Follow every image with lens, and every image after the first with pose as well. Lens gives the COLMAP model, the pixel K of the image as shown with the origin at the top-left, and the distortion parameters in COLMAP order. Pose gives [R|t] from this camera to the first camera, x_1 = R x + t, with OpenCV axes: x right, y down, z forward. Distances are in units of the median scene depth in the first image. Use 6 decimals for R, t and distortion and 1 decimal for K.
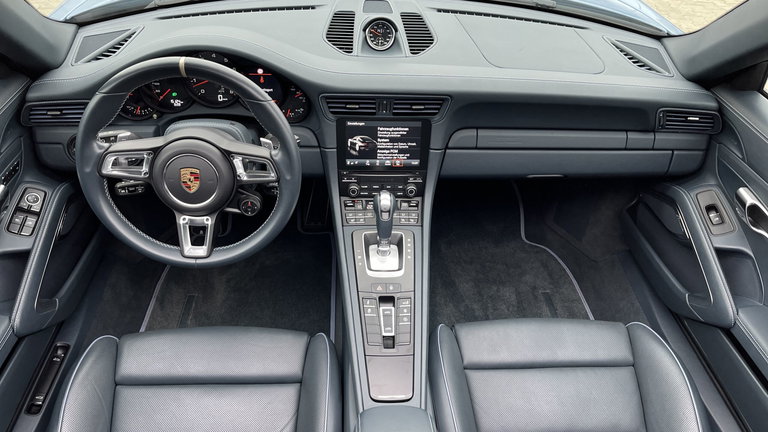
lens RADIAL K [[606.1, 0, 379.9], [0, 606.1, 231.4], [0, 0, 1]] dist [0.019393, 0.006848]
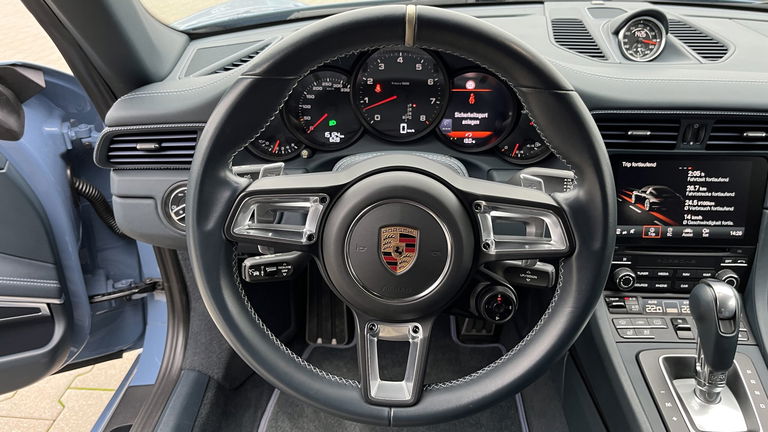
lens RADIAL K [[598.8, 0, 384.0], [0, 598.8, 216.0], [0, 0, 1]] dist [0.008187, 0.002138]
pose [[0.996910, 0.002095, -0.078529, -0.241395], [-0.017105, 0.981450, -0.190954, -0.014057], [0.076673, 0.191707, 0.978453, 0.426794]]
